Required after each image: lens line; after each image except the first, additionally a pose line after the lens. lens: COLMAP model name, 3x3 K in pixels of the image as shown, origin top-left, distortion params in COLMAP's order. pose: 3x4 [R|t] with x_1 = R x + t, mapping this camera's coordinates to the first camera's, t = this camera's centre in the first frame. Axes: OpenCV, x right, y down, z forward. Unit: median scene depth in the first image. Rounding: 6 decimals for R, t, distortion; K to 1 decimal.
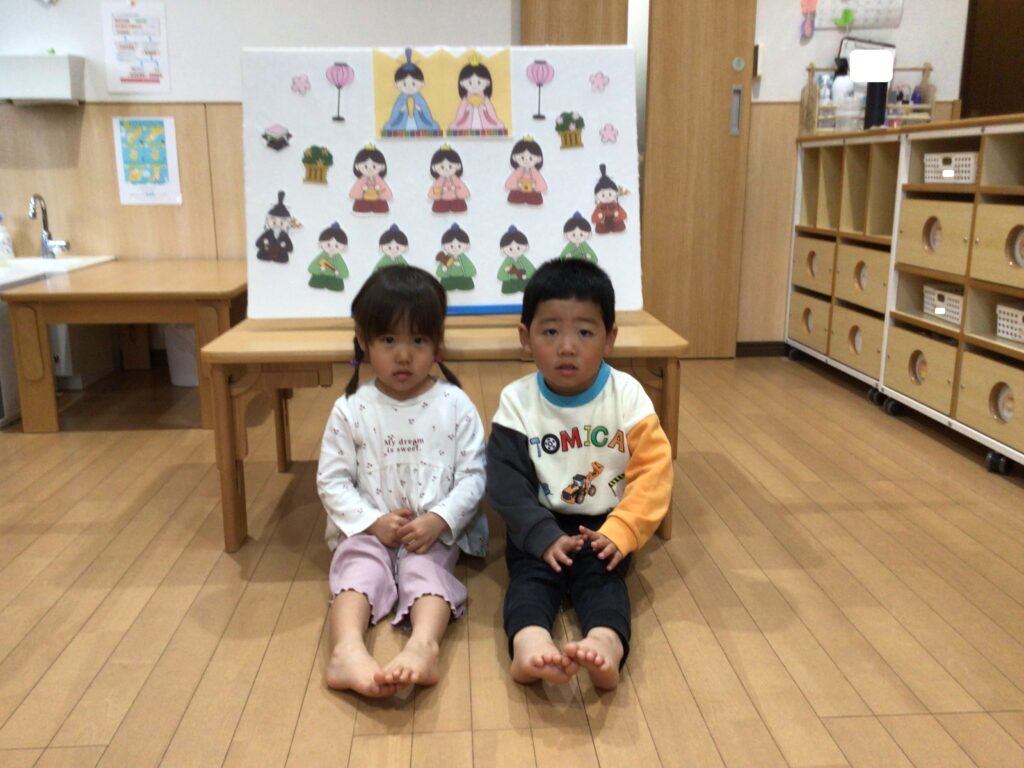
lens RADIAL K [[919.3, 0, 516.8], [0, 919.3, 383.0], [0, 0, 1]] dist [0.159488, -0.298016]
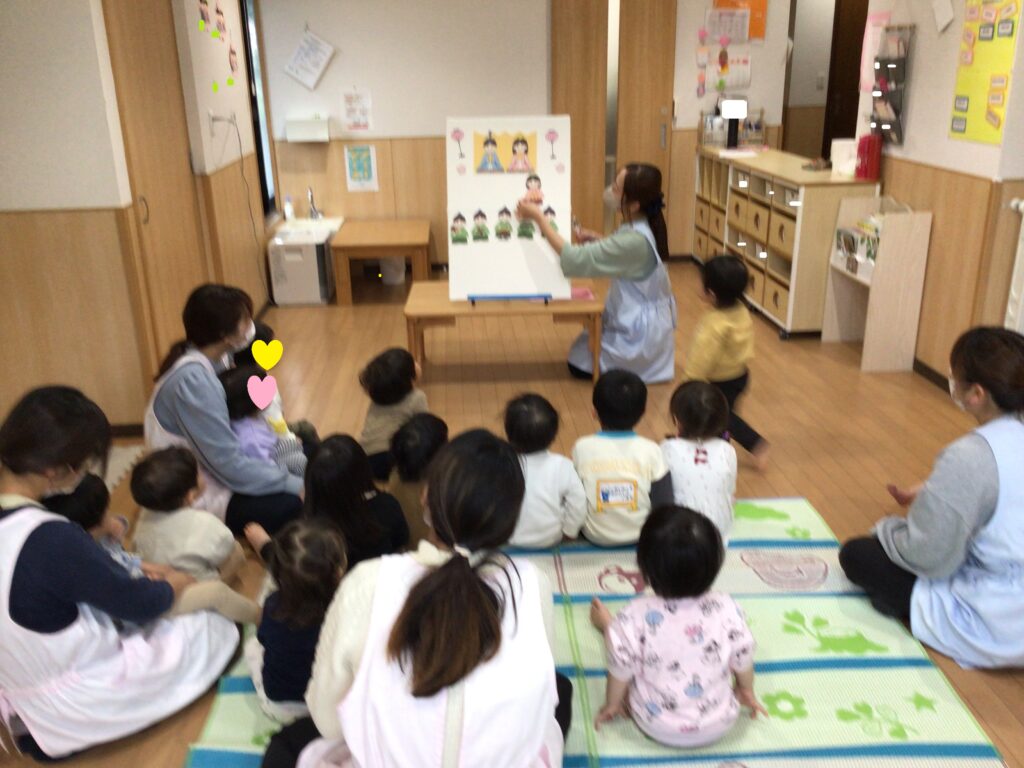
lens RADIAL K [[922.3, 0, 506.7], [0, 922.3, 380.8], [0, 0, 1]] dist [0.147521, -0.319229]
pose [[0.999564, -0.012040, -0.026942, -0.043237], [0.015200, 0.992614, 0.120361, -0.025847], [0.025294, -0.120718, 0.992365, -1.003193]]
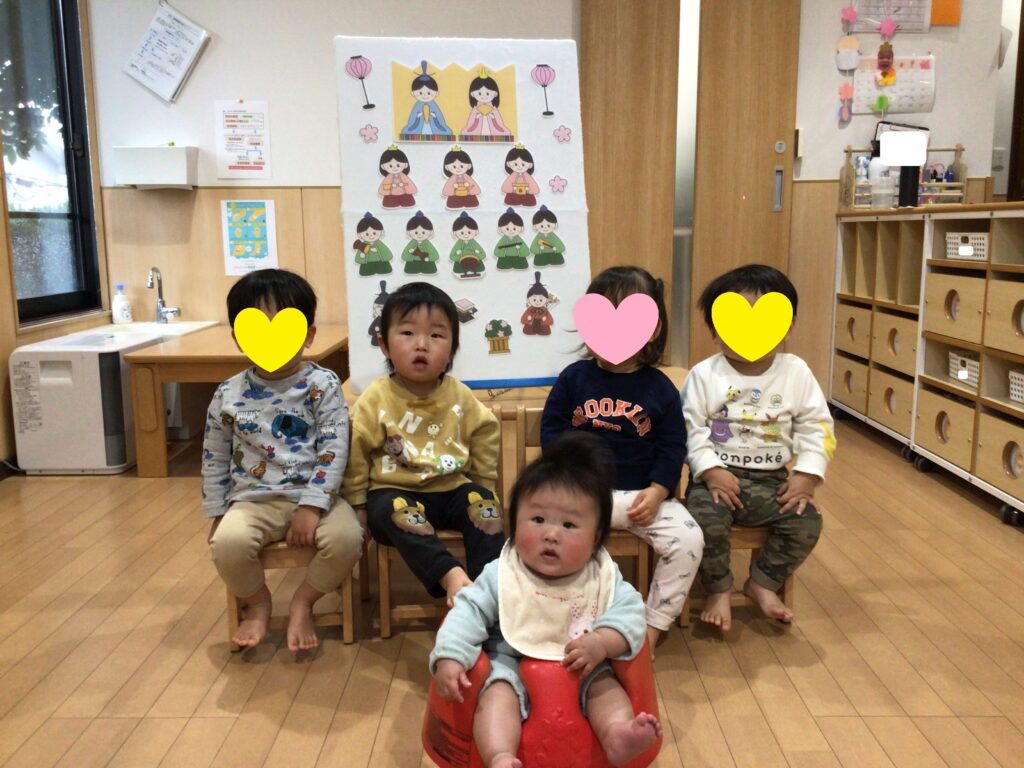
lens RADIAL K [[936.7, 0, 515.8], [0, 936.7, 371.1], [0, 0, 1]] dist [0.175311, -0.328904]
pose [[0.997418, 0.006461, -0.071521, 0.010909], [-0.011578, 0.997383, -0.071362, 0.002824], [0.070873, 0.072006, 0.994883, -0.111631]]
